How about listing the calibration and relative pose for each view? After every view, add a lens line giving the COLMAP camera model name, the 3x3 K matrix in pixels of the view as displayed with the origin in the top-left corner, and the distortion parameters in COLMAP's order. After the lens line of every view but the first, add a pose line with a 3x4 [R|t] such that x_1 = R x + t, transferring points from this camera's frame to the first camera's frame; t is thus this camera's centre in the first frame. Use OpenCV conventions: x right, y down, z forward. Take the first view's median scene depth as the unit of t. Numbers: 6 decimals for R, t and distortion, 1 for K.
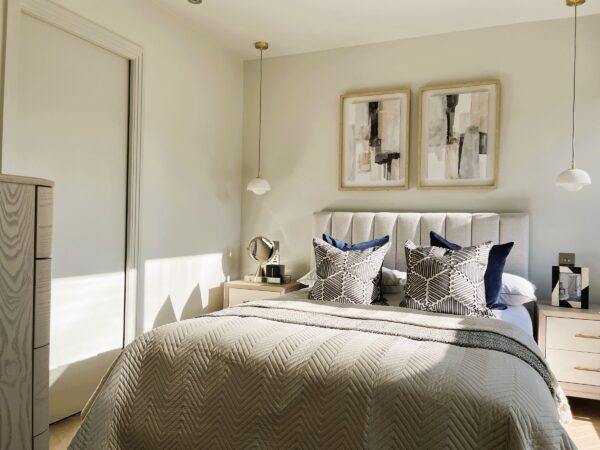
lens RADIAL K [[458.5, 0, 300.0], [0, 458.5, 225.0], [0, 0, 1]] dist [0.003072, -0.001581]
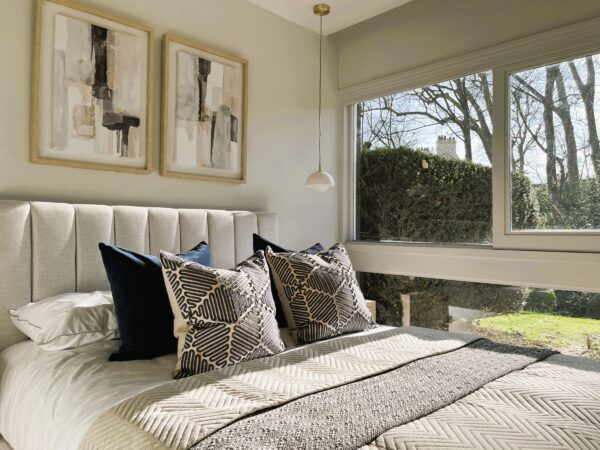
lens RADIAL K [[458.5, 0, 300.0], [0, 458.5, 225.0], [0, 0, 1]] dist [0.003072, -0.001581]
pose [[0.359664, -0.008237, 0.933046, -0.340805], [0.000964, 0.999964, 0.008456, -0.006146], [-0.933081, -0.002142, 0.359659, 0.556821]]
